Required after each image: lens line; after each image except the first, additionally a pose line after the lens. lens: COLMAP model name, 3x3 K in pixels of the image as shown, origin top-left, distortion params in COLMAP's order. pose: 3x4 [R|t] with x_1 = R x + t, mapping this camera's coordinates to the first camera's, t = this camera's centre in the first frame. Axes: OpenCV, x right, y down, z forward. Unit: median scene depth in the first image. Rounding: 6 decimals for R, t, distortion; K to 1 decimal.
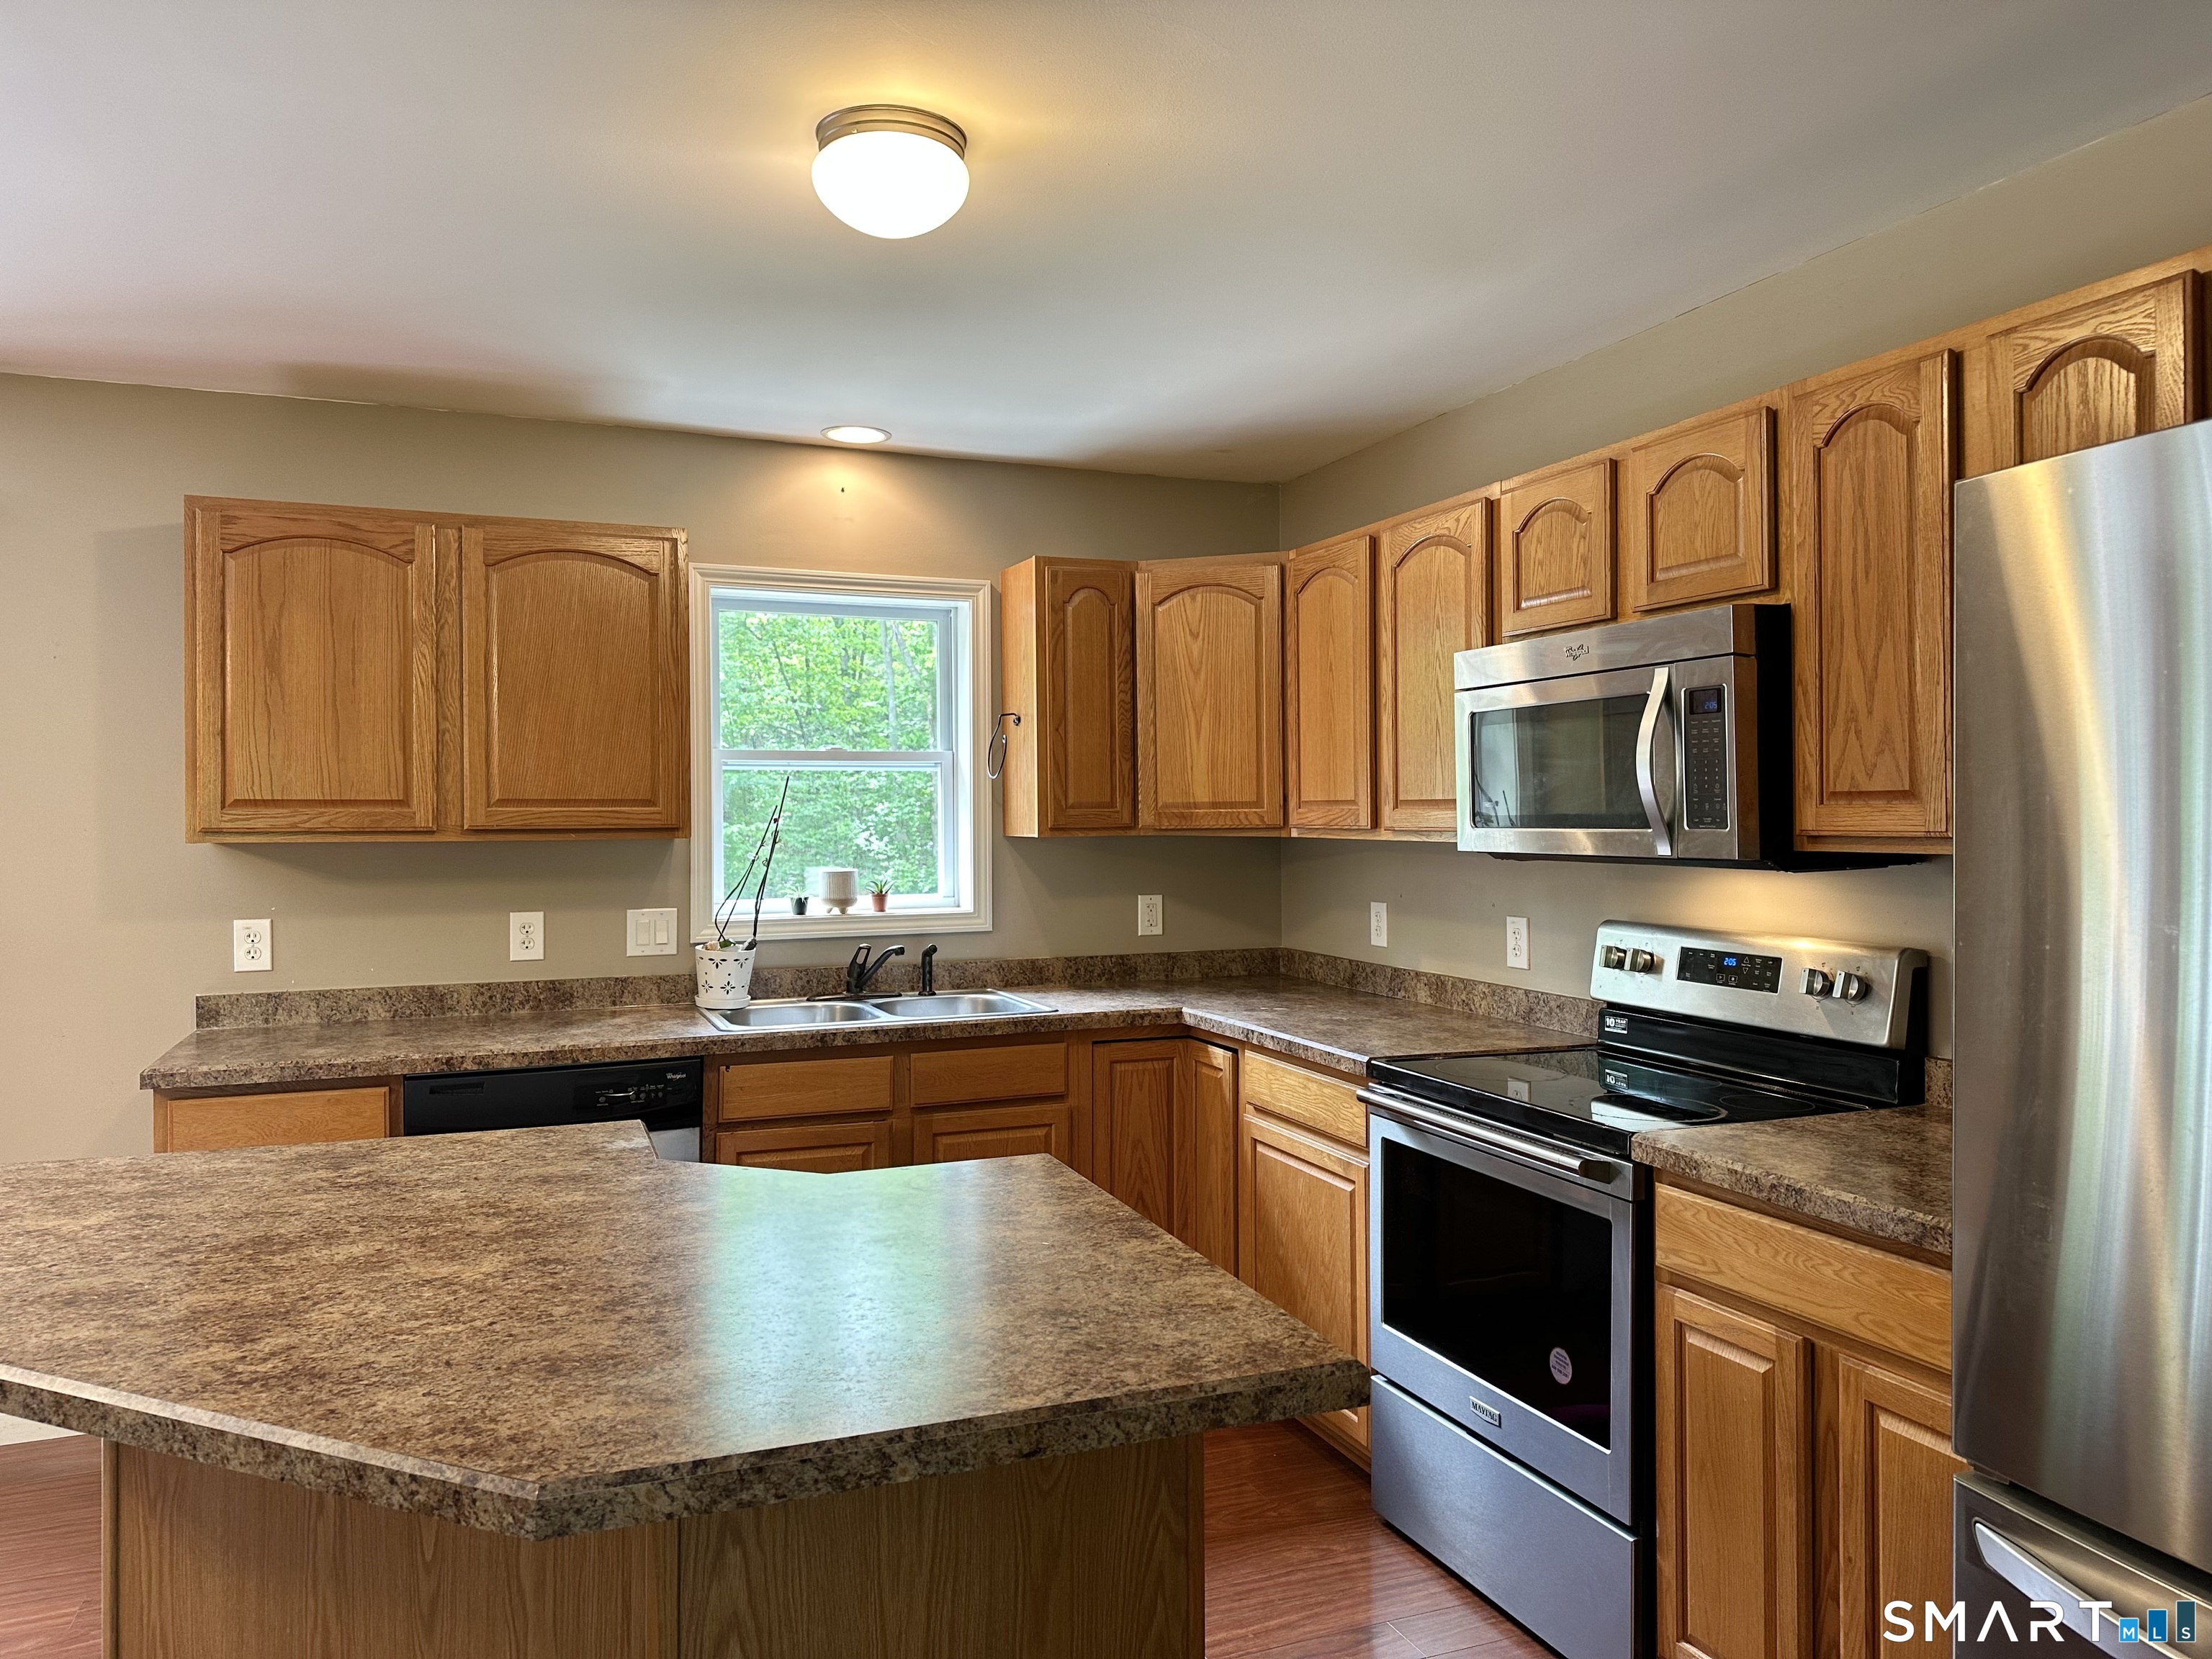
lens RADIAL K [[1536.3, 0, 1108.6], [0, 1536.3, 821.1], [0, 0, 1]] dist [0.145842, -0.257689]
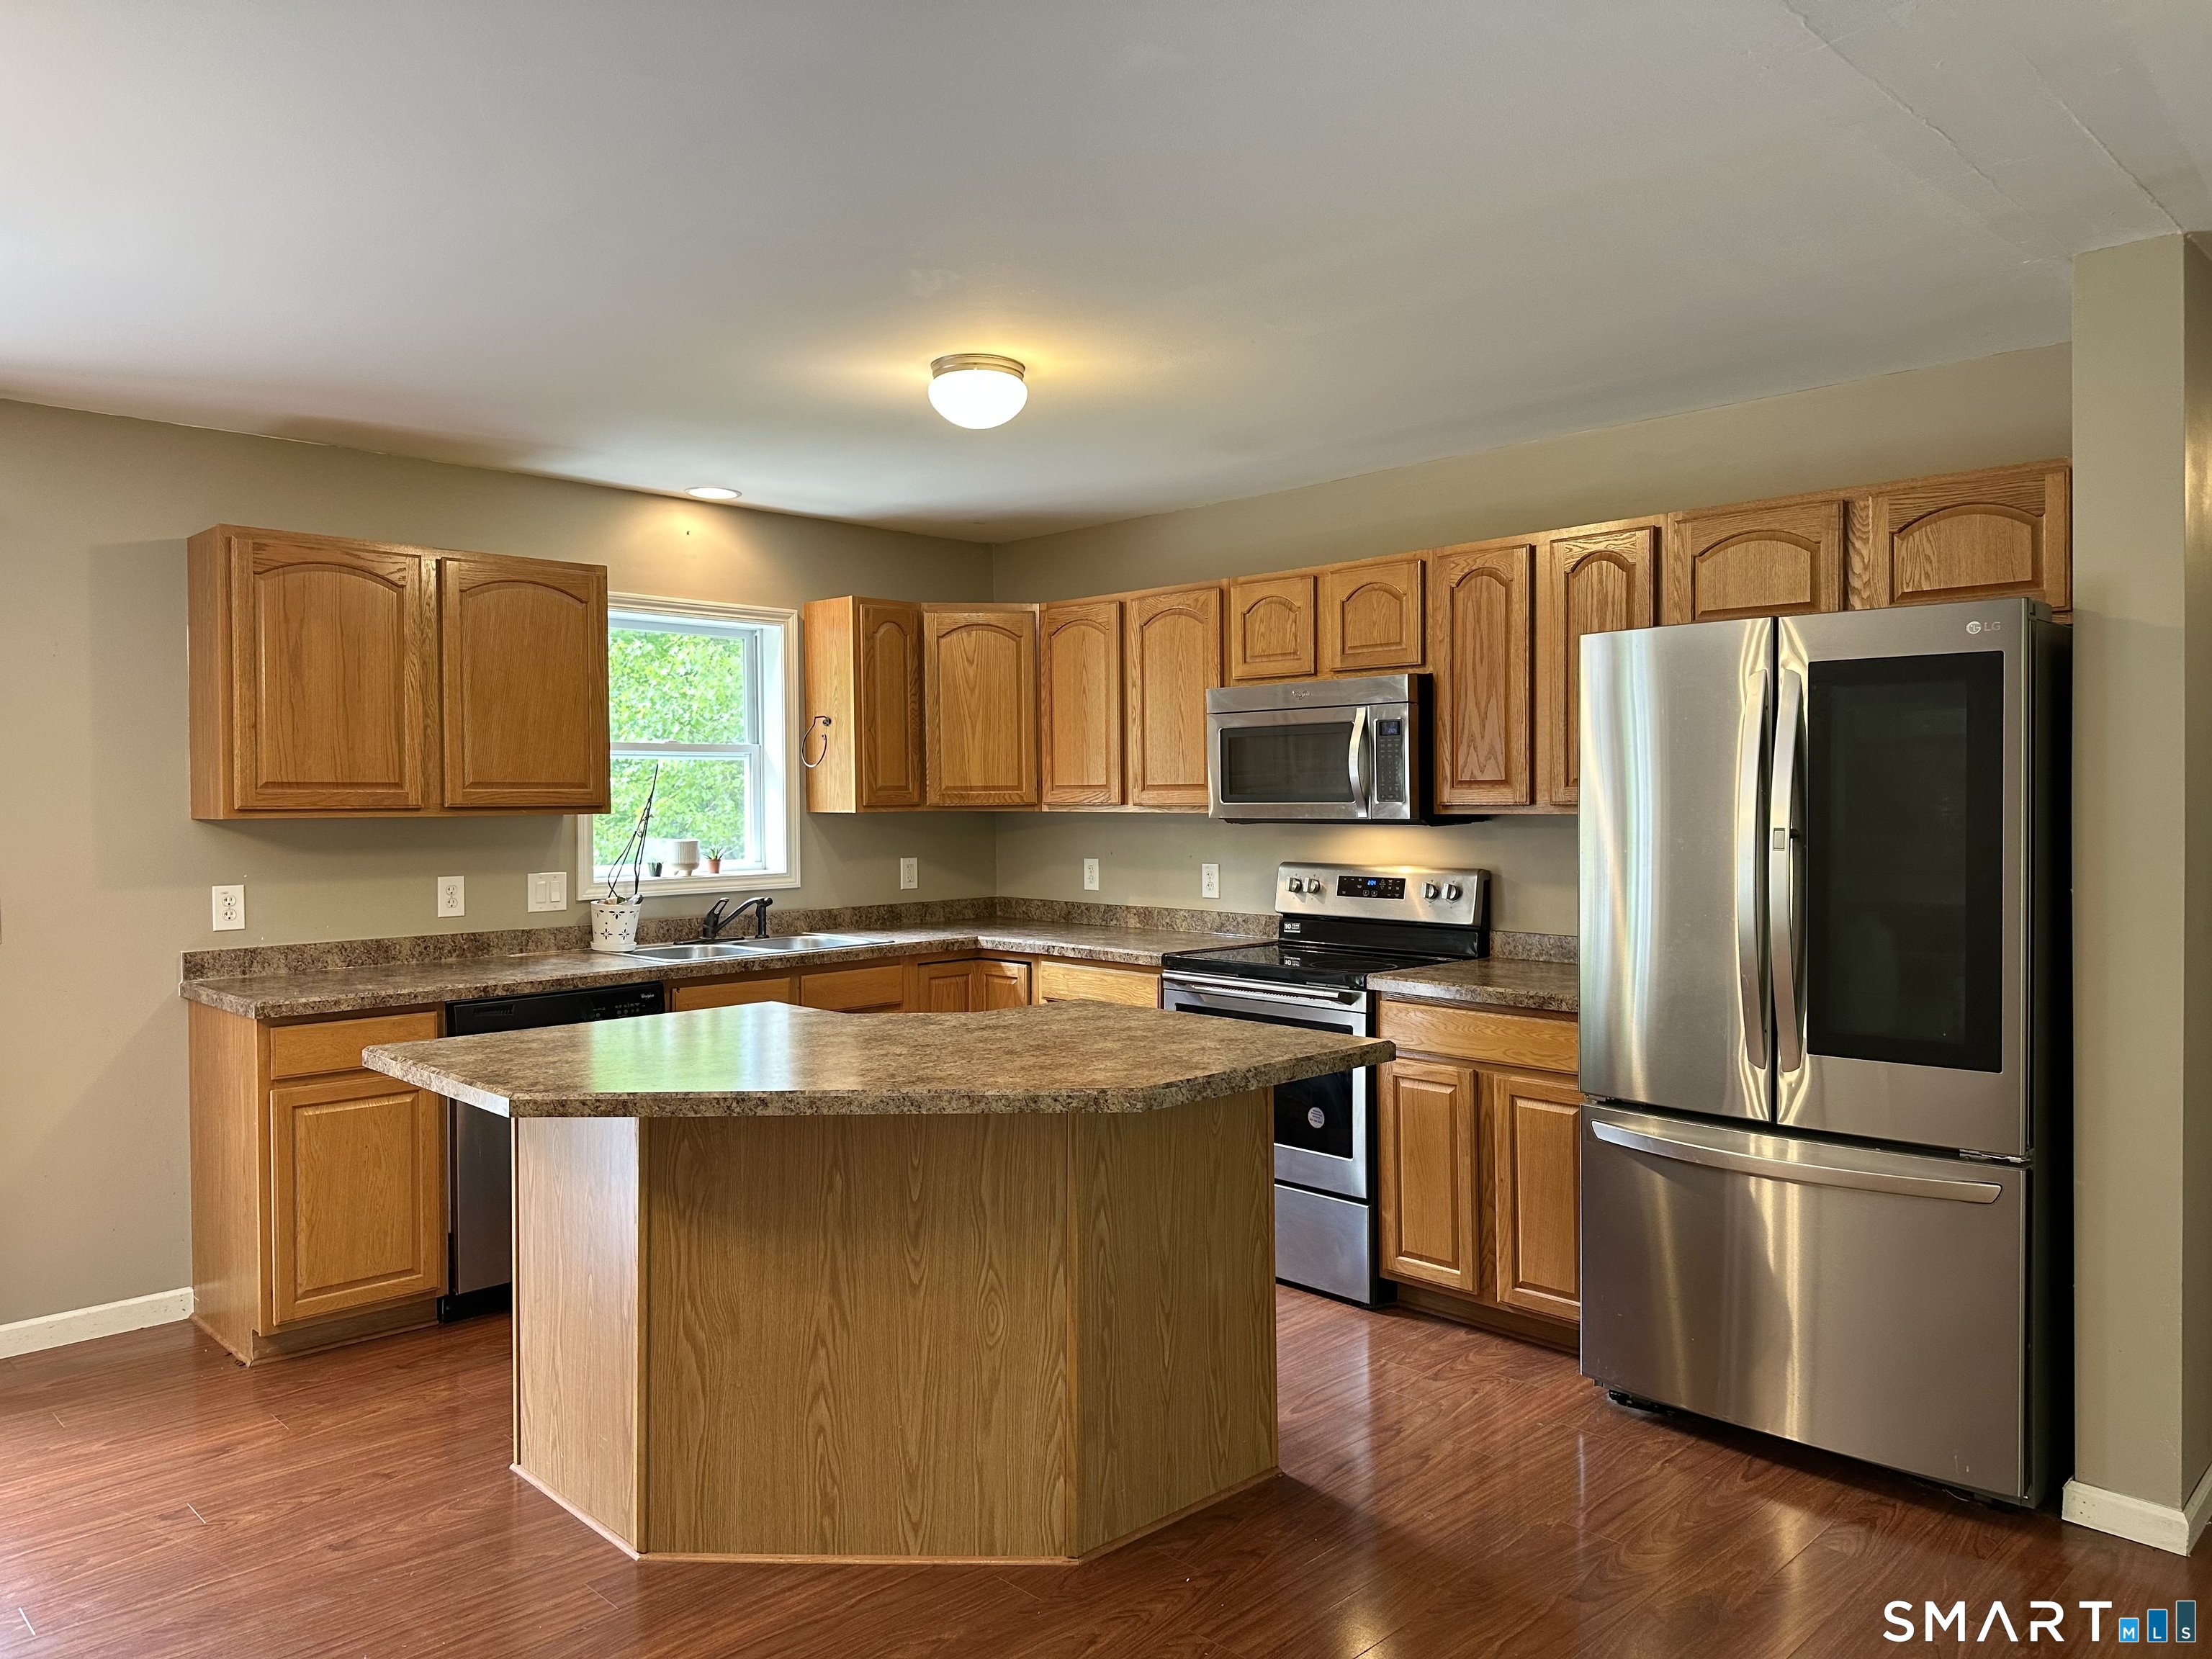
lens RADIAL K [[1536.3, 0, 1108.6], [0, 1536.3, 821.1], [0, 0, 1]] dist [0.145842, -0.257689]
pose [[0.922458, -0.007185, 0.386030, -0.405382], [0.003348, 0.999938, 0.010611, 0.005108], [-0.386083, -0.008495, 0.922425, -0.329813]]
